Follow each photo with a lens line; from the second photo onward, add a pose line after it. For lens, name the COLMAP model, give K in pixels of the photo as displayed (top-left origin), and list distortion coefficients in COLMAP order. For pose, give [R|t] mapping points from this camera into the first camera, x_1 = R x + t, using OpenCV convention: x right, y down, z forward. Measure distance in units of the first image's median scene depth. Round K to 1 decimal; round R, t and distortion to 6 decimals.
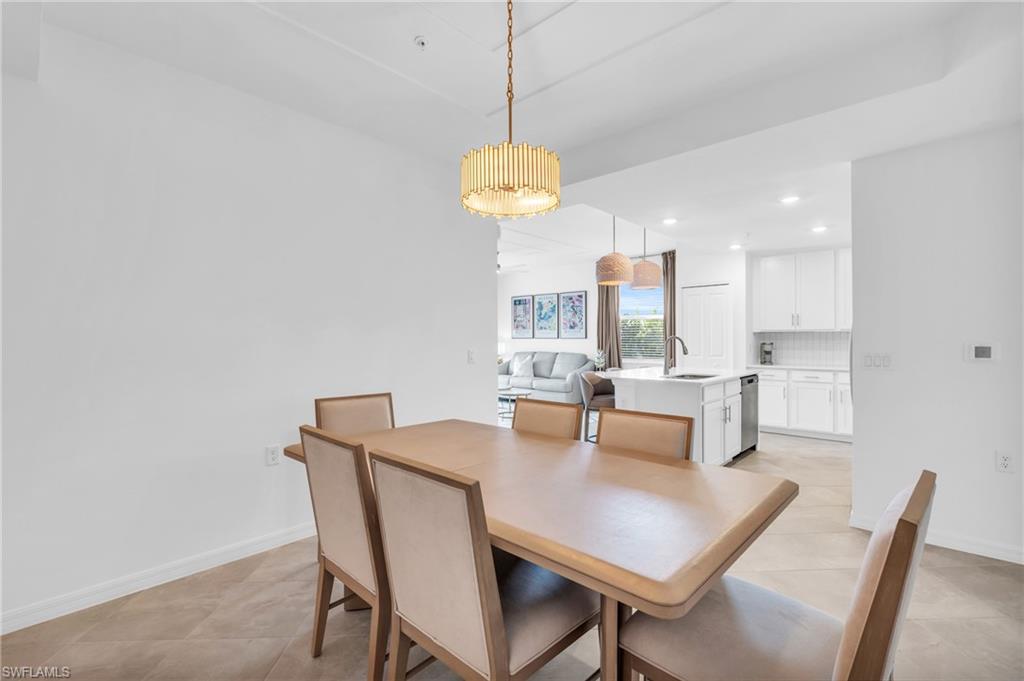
lens RADIAL K [[462.1, 0, 509.6], [0, 462.1, 339.0], [0, 0, 1]] dist [-0.001335, 0.000187]
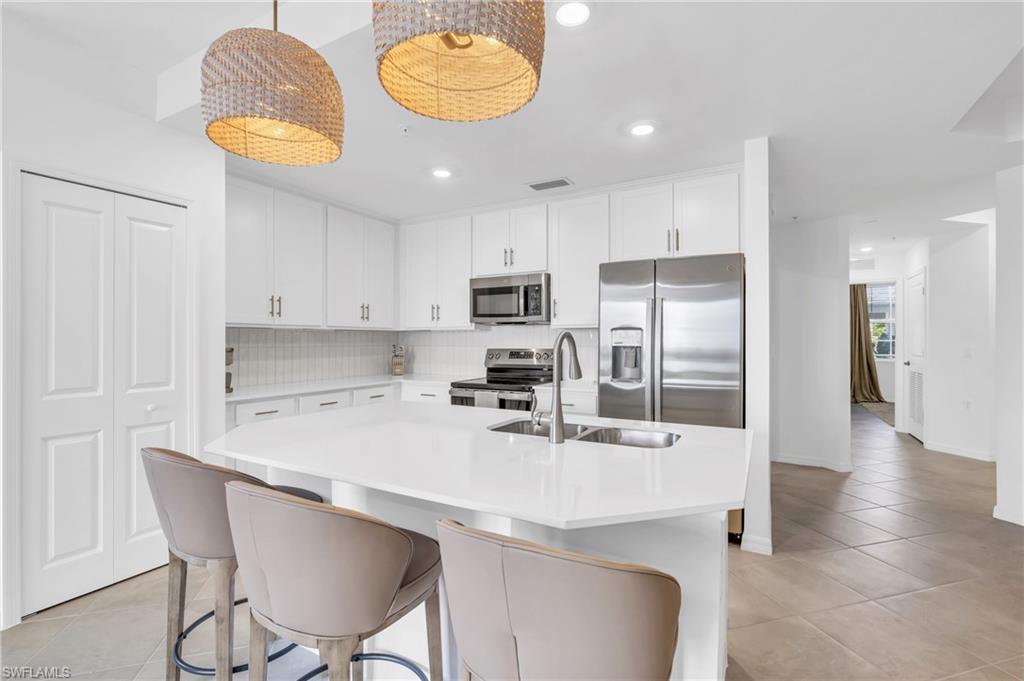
lens RADIAL K [[462.1, 0, 509.6], [0, 462.1, 339.0], [0, 0, 1]] dist [-0.001335, 0.000187]
pose [[-0.239403, 0.004116, 0.970912, 0.004492], [0.003048, 0.999989, -0.003488, 0.000550], [-0.970916, 0.002124, -0.239413, 0.595078]]
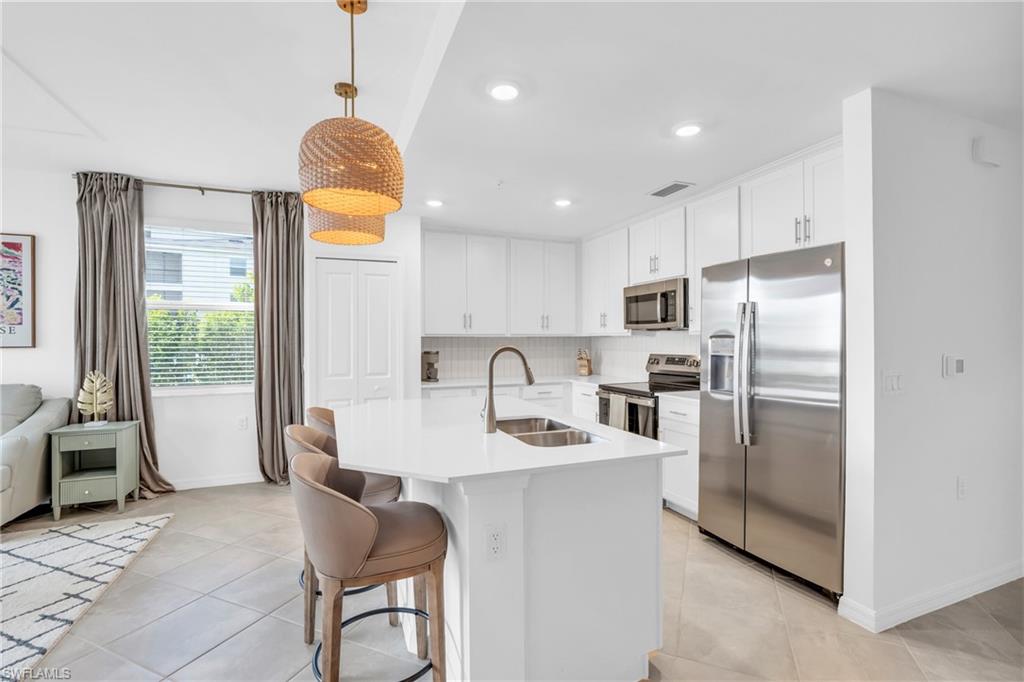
lens RADIAL K [[462.1, 0, 509.6], [0, 462.1, 339.5], [0, 0, 1]] dist [-0.001335, 0.000187]
pose [[0.427102, 0.001115, 0.904203, -0.030887], [0.003682, 0.999989, -0.002972, -0.005809], [-0.904196, 0.004598, 0.427093, 0.422244]]
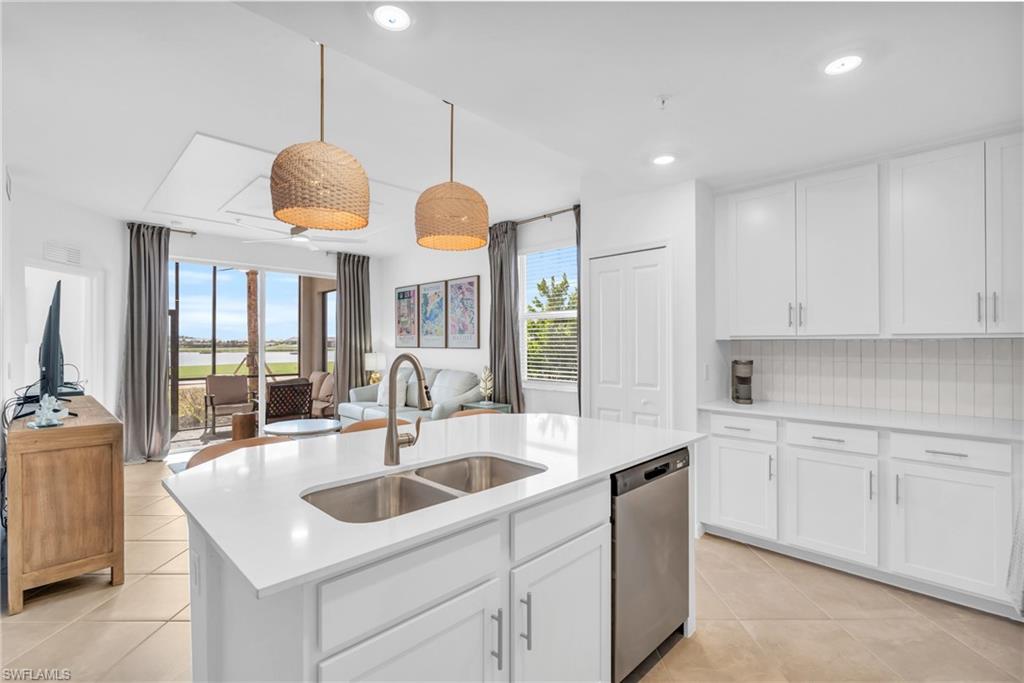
lens RADIAL K [[467.3, 0, 512.0], [0, 467.3, 341.5], [0, 0, 1]] dist [-0.002404, -0.000243]
pose [[0.999370, 0.000860, -0.035488, 0.233803], [-0.001093, 0.999978, -0.006552, -0.006792], [0.035482, 0.006587, 0.999349, 0.344651]]
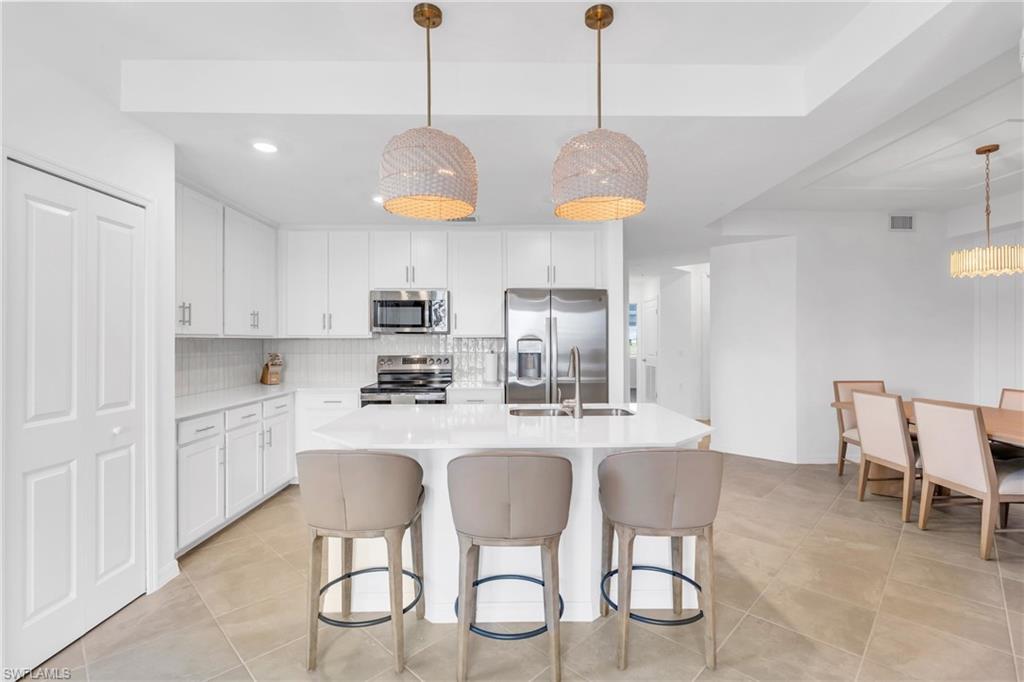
lens RADIAL K [[467.3, 0, 512.0], [0, 467.3, 341.0], [0, 0, 1]] dist [-0.002404, -0.000243]
pose [[-0.694074, 0.003614, 0.719895, -0.002340], [0.004813, 0.999988, -0.000380, -0.006813], [-0.719888, 0.003201, -0.694083, 0.761819]]
